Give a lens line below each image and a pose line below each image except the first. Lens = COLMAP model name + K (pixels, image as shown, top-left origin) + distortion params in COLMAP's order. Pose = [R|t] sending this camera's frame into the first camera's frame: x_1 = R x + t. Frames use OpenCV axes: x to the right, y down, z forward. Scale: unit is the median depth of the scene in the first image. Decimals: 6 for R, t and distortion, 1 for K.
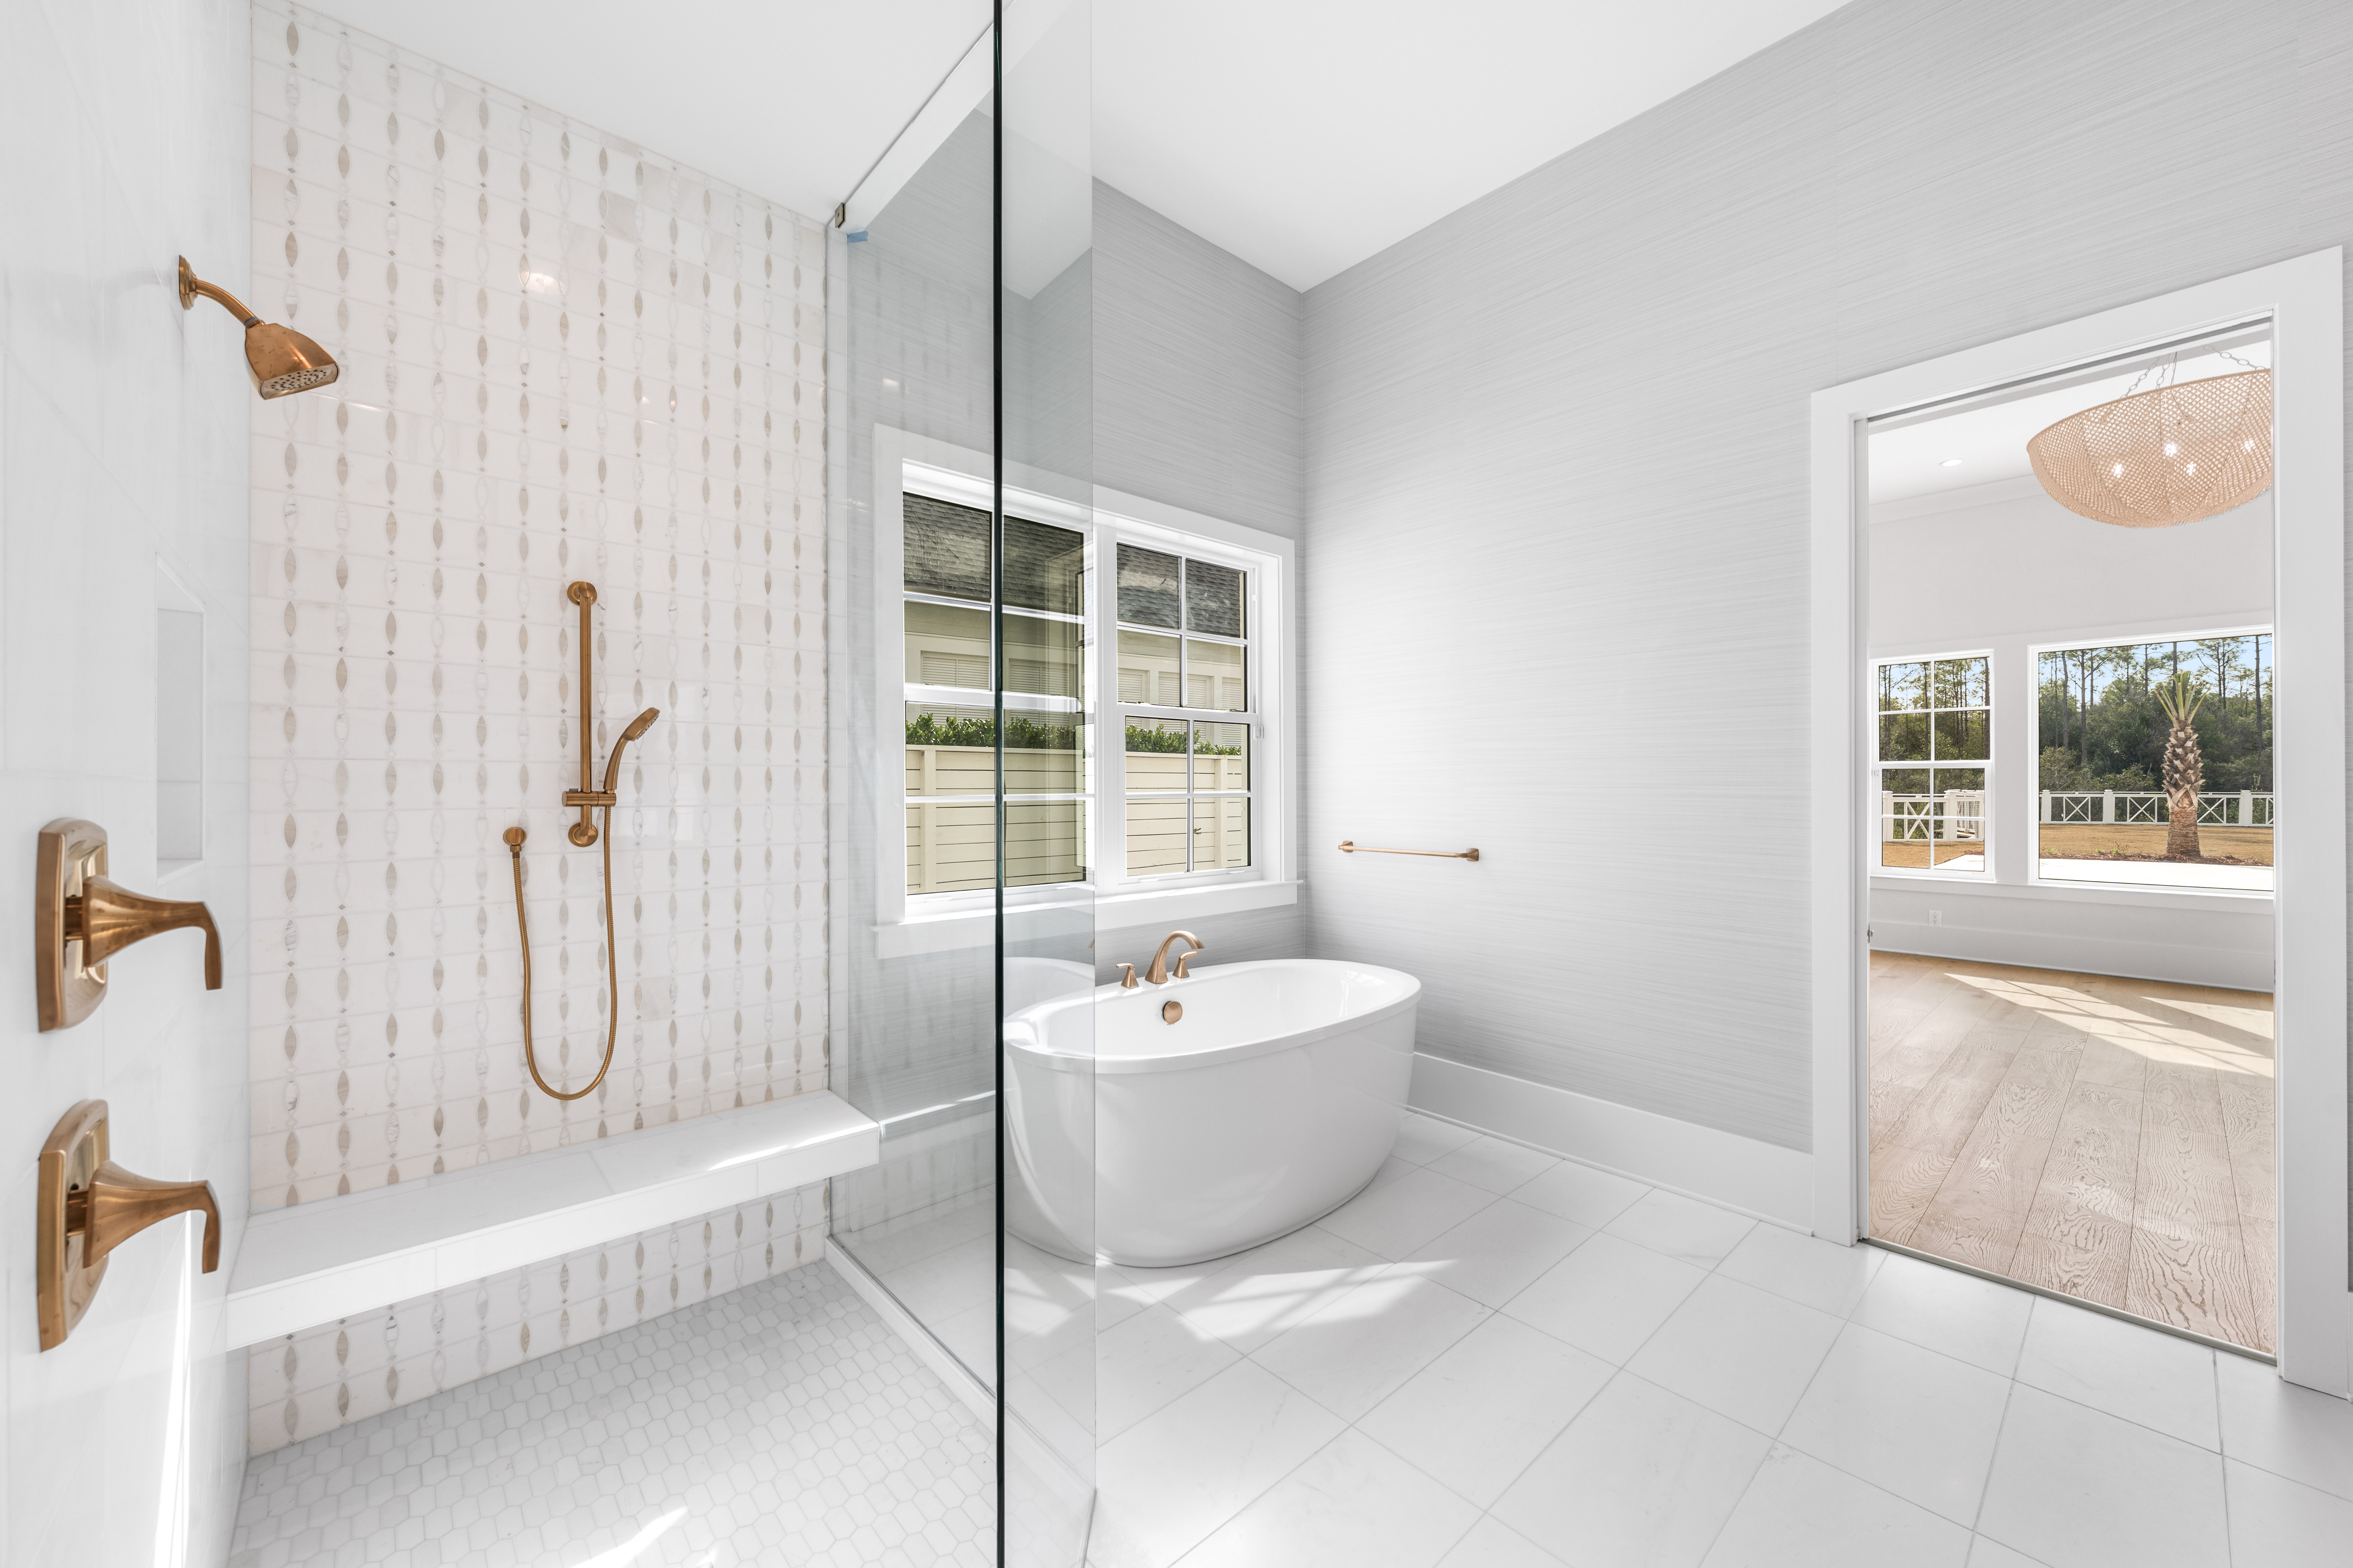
lens RADIAL K [[912.7, 0, 1190.2], [0, 912.7, 778.9], [0, 0, 1]] dist [0.000148, 0.000141]
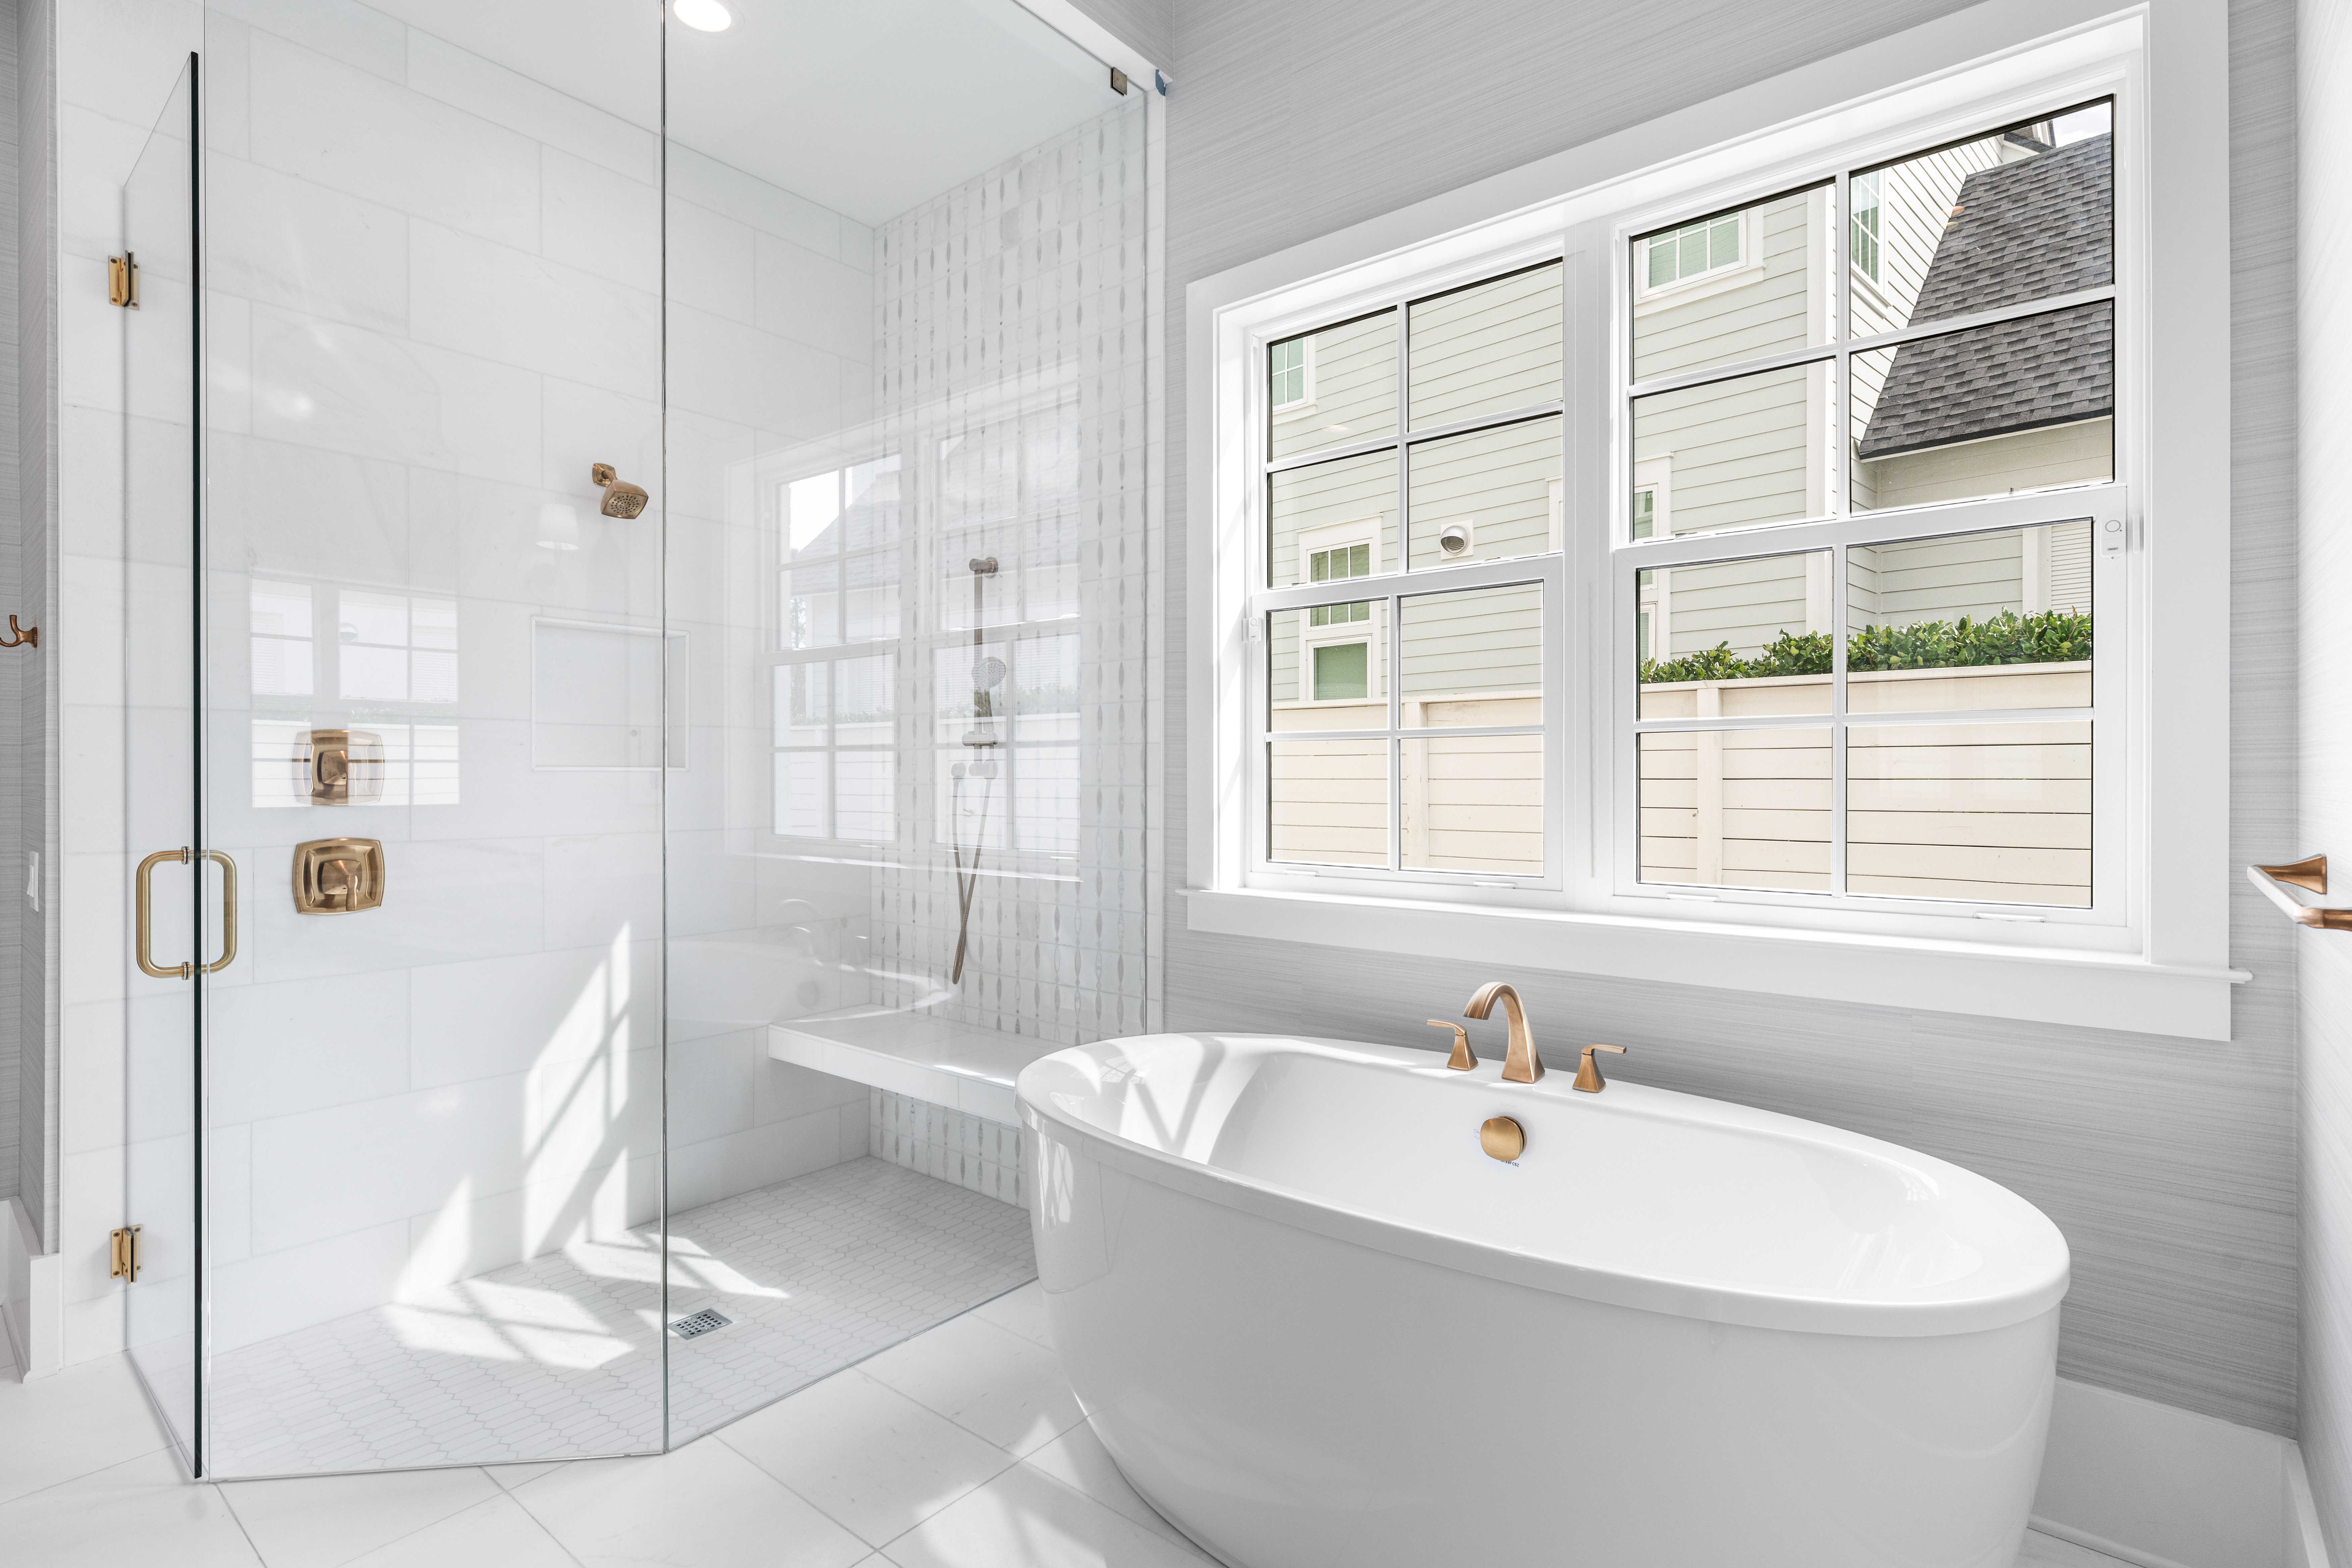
lens RADIAL K [[1147.5, 0, 1185.4], [0, 1147.5, 789.2], [0, 0, 1]] dist [0.002868, -0.000544]
pose [[0.135401, 0.002704, -0.990787, 0.749512], [0.001050, 0.999995, 0.002872, 0.072170], [0.990790, -0.001429, 0.135398, 0.925725]]
